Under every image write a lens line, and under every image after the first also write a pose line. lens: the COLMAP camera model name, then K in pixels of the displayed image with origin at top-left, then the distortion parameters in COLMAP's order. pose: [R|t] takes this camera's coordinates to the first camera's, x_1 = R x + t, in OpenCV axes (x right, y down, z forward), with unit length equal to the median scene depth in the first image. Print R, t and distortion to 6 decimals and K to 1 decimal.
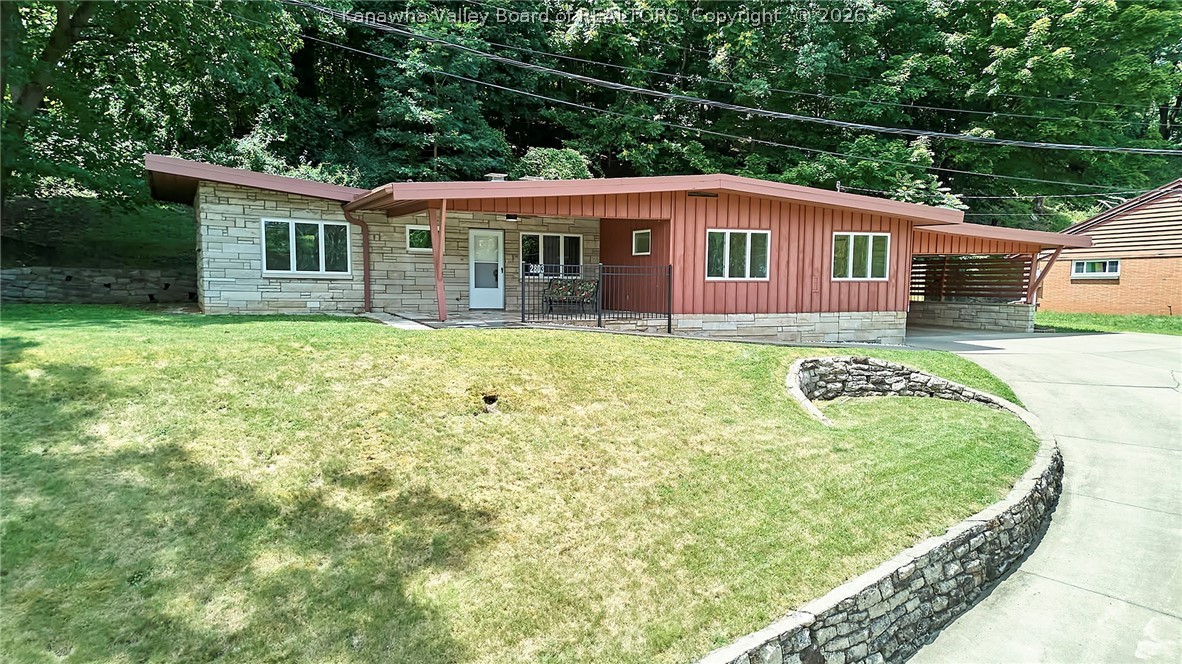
lens RADIAL K [[832.6, 0, 591.0], [0, 832.6, 332.0], [0, 0, 1]] dist [0.221264, 0.000136]
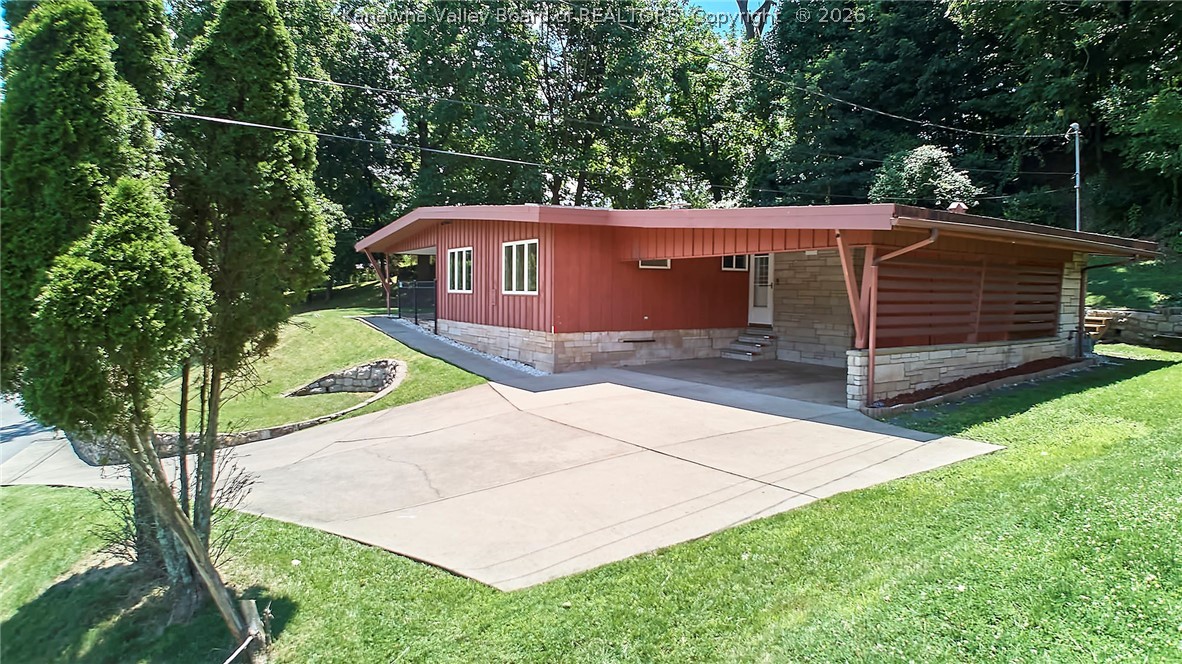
lens RADIAL K [[697.1, 0, 591.0], [0, 697.1, 332.0], [0, 0, 1]] dist [-0.073419, -0.001503]
pose [[0.129030, 0.054184, -0.990159, 1.171445], [-0.073088, 0.996310, 0.044997, -0.066150], [0.988944, 0.066562, 0.132514, 1.085518]]
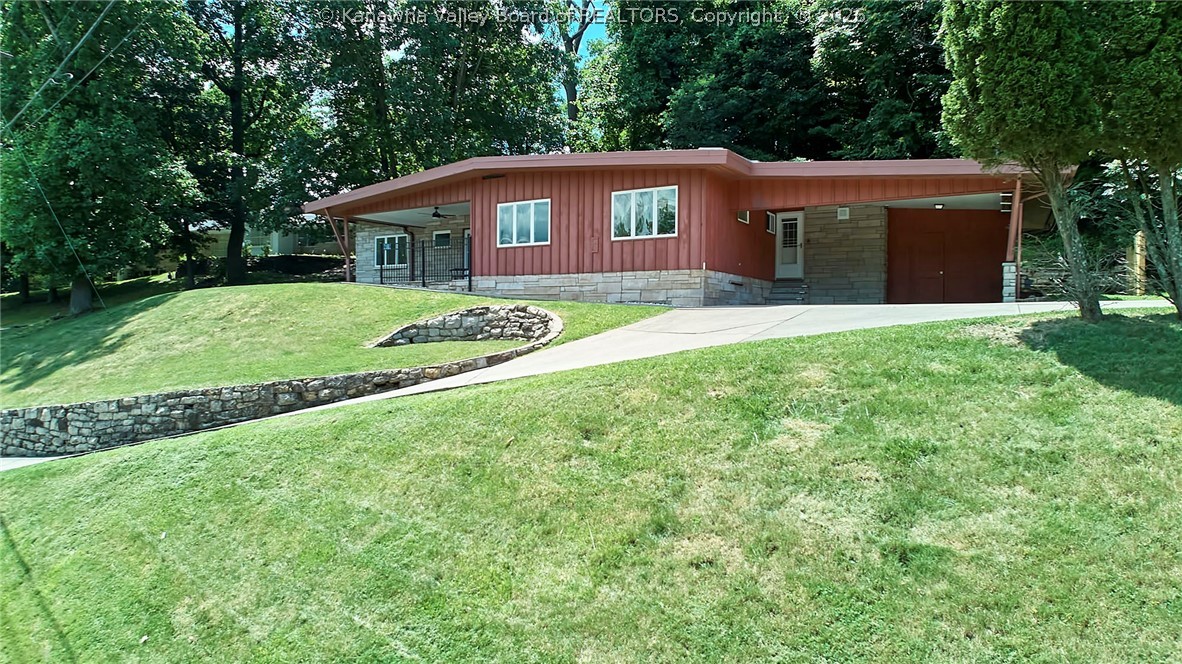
lens RADIAL K [[697.1, 0, 591.0], [0, 697.1, 332.0], [0, 0, 1]] dist [-0.073419, -0.001503]
pose [[0.561068, 0.008807, -0.827723, 1.036662], [-0.057344, 0.997955, -0.028252, 0.078708], [0.825781, 0.063316, 0.560425, 0.570769]]
